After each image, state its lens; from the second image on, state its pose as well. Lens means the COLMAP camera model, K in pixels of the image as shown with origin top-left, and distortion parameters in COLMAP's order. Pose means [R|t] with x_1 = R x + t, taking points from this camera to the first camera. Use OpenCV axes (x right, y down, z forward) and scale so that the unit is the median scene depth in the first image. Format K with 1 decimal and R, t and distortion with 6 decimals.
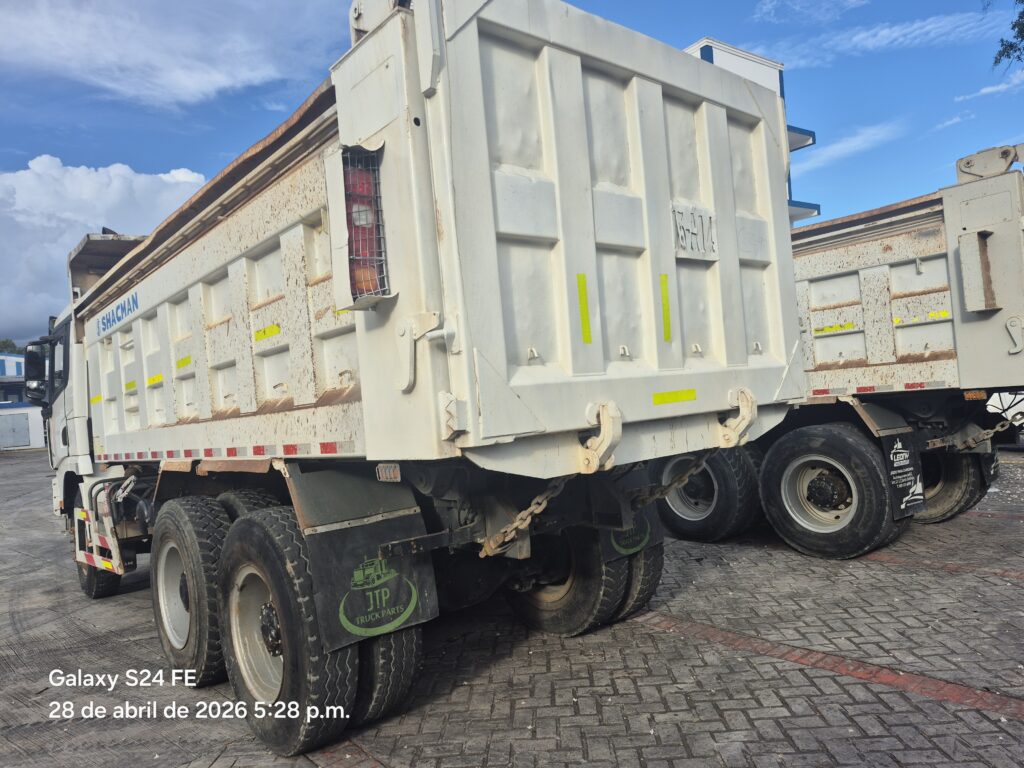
lens RADIAL K [[717.0, 0, 523.6], [0, 717.0, 385.1], [0, 0, 1]] dist [0.077565, -0.082742]
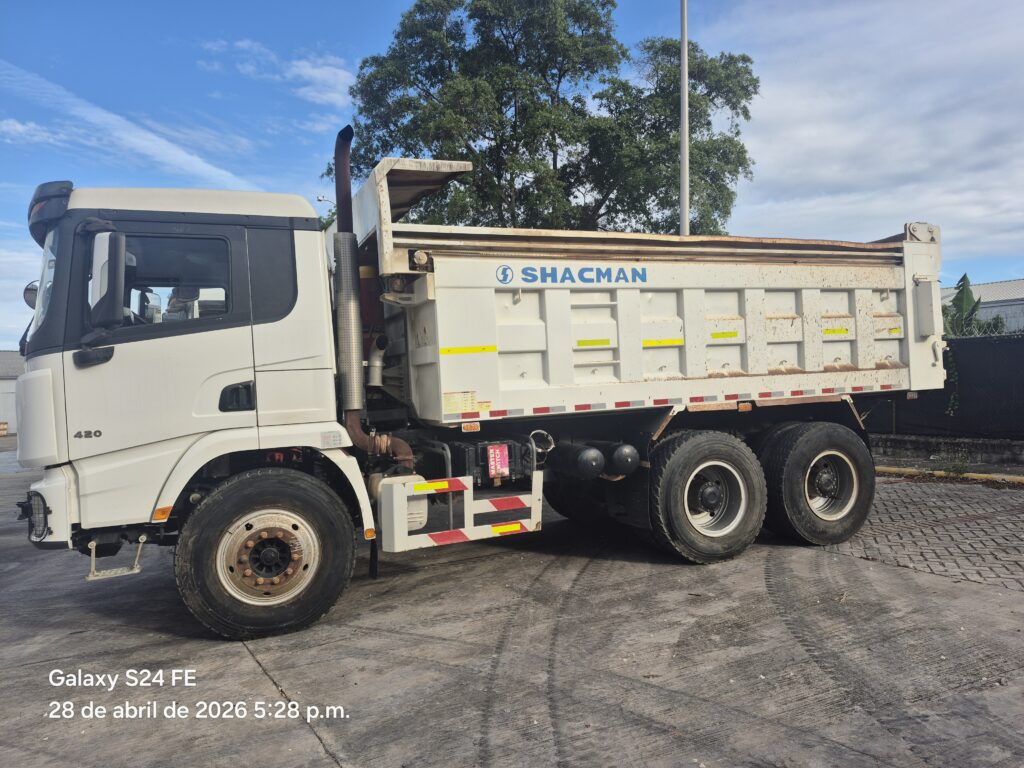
lens RADIAL K [[717.0, 0, 523.6], [0, 717.0, 385.1], [0, 0, 1]] dist [0.077565, -0.082742]
pose [[0.318868, 0.071443, 0.945103, -2.323950], [-0.007817, 0.997319, -0.072753, 0.210455], [-0.947767, 0.015811, 0.318572, 1.093360]]
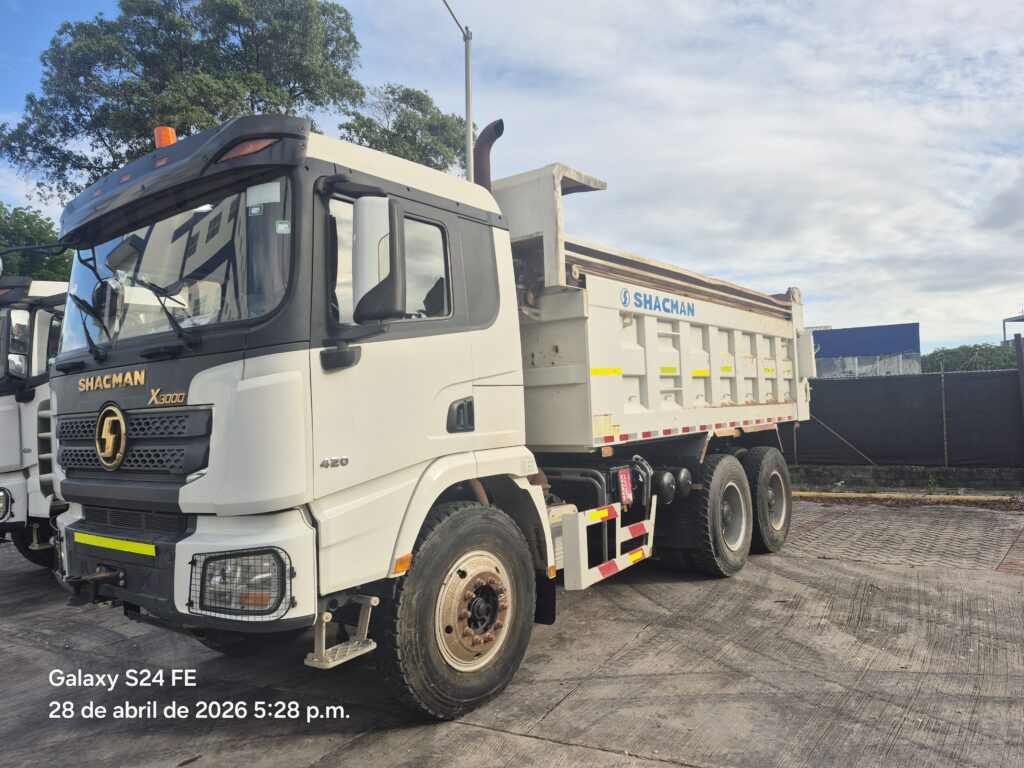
lens RADIAL K [[717.0, 0, 523.6], [0, 717.0, 385.1], [0, 0, 1]] dist [0.077565, -0.082742]
pose [[-0.198912, 0.131448, 0.971162, -2.318496], [0.030999, 0.991312, -0.127826, 0.235485], [-0.979527, 0.004678, -0.201259, 2.105516]]
